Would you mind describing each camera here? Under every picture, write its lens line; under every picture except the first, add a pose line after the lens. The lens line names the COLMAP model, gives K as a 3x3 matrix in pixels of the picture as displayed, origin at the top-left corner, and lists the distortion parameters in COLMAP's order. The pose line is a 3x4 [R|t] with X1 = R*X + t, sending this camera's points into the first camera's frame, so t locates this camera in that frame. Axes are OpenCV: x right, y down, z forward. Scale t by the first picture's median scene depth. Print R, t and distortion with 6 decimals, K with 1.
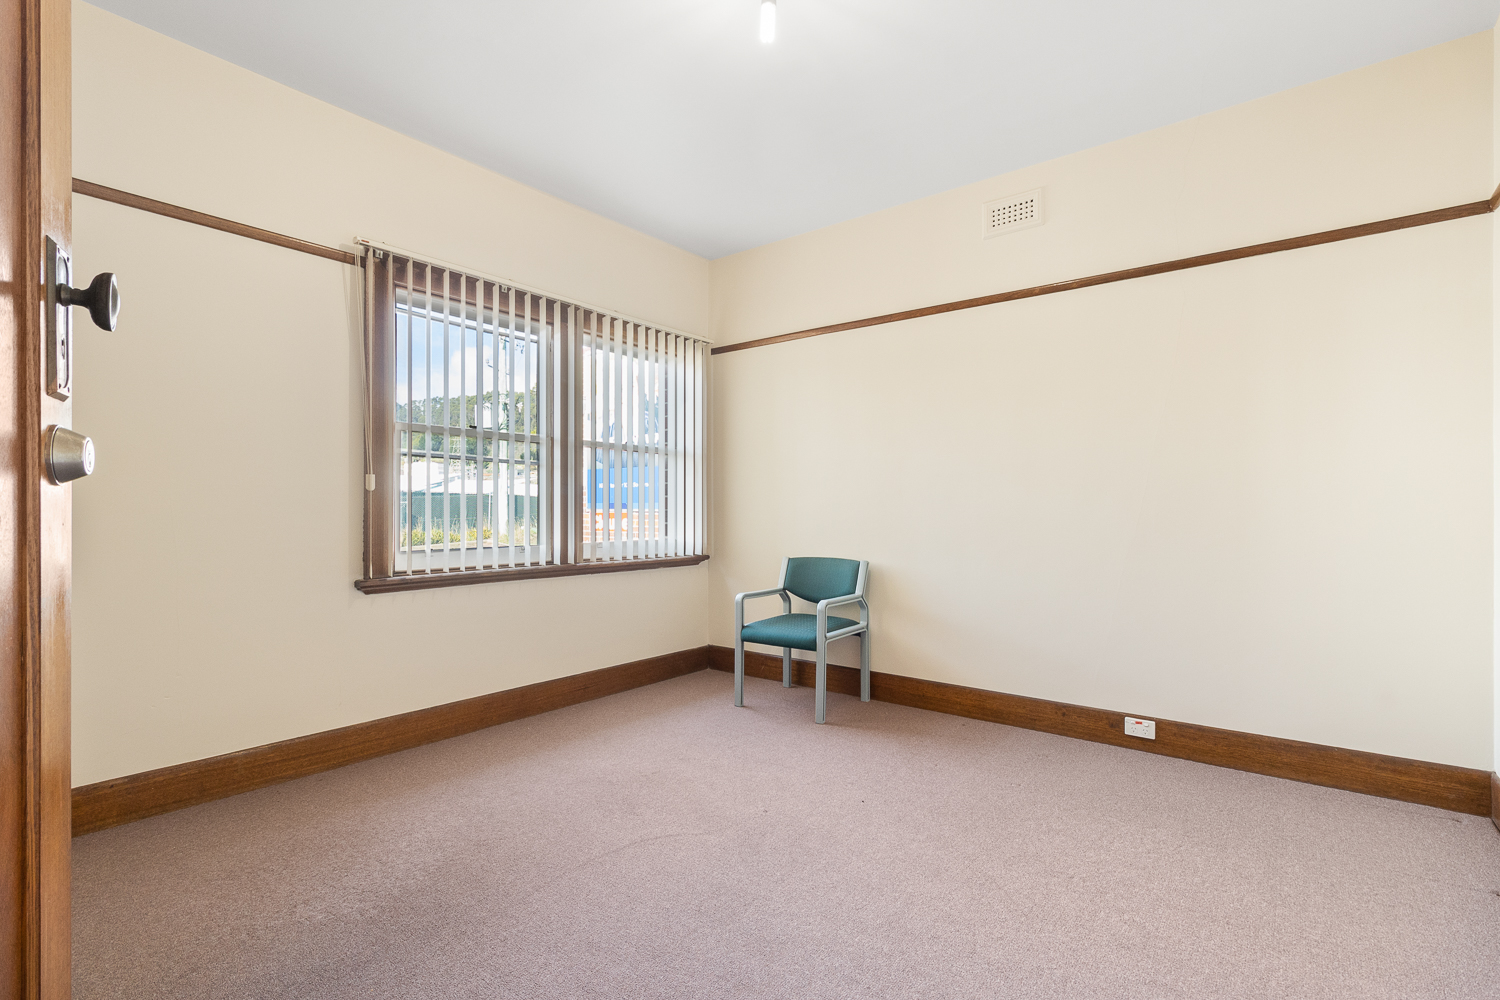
lens RADIAL K [[707.1, 0, 750.0], [0, 707.1, 500.0], [0, 0, 1]] dist [0.071683, 0.000031]
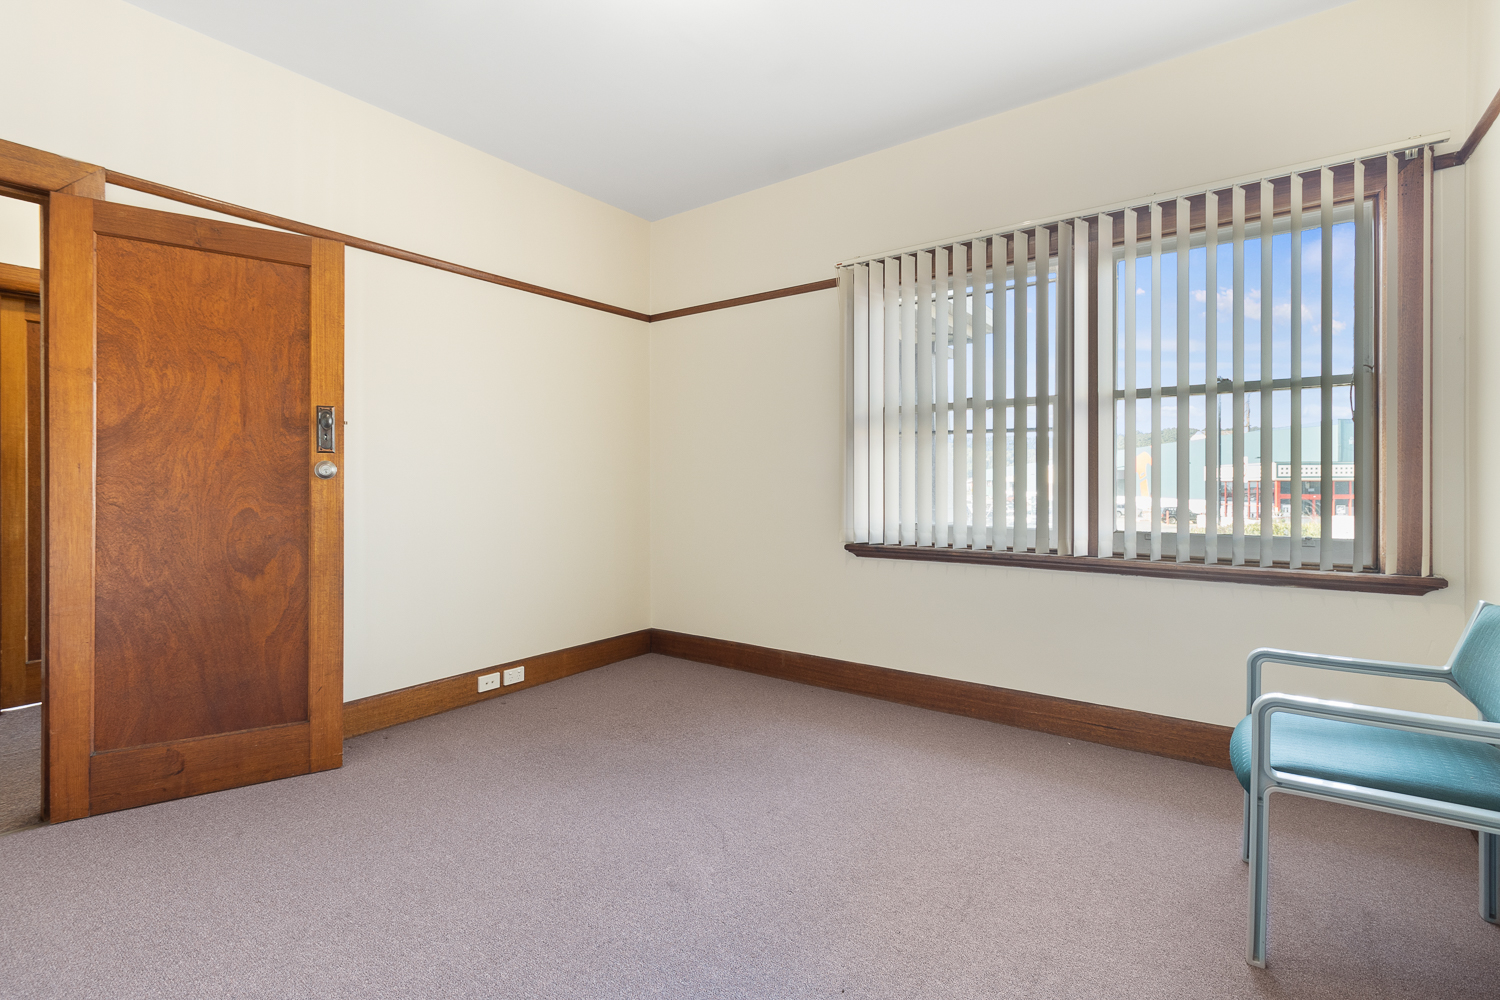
lens RADIAL K [[713.1, 0, 746.9], [0, 713.1, 477.8], [0, 0, 1]] dist [-0.000272, 0.000291]
pose [[0.038965, -0.008748, -0.999202, 0.557298], [0.011684, 0.999897, -0.008299, 0.008195], [0.999172, -0.011351, 0.039063, 0.677382]]
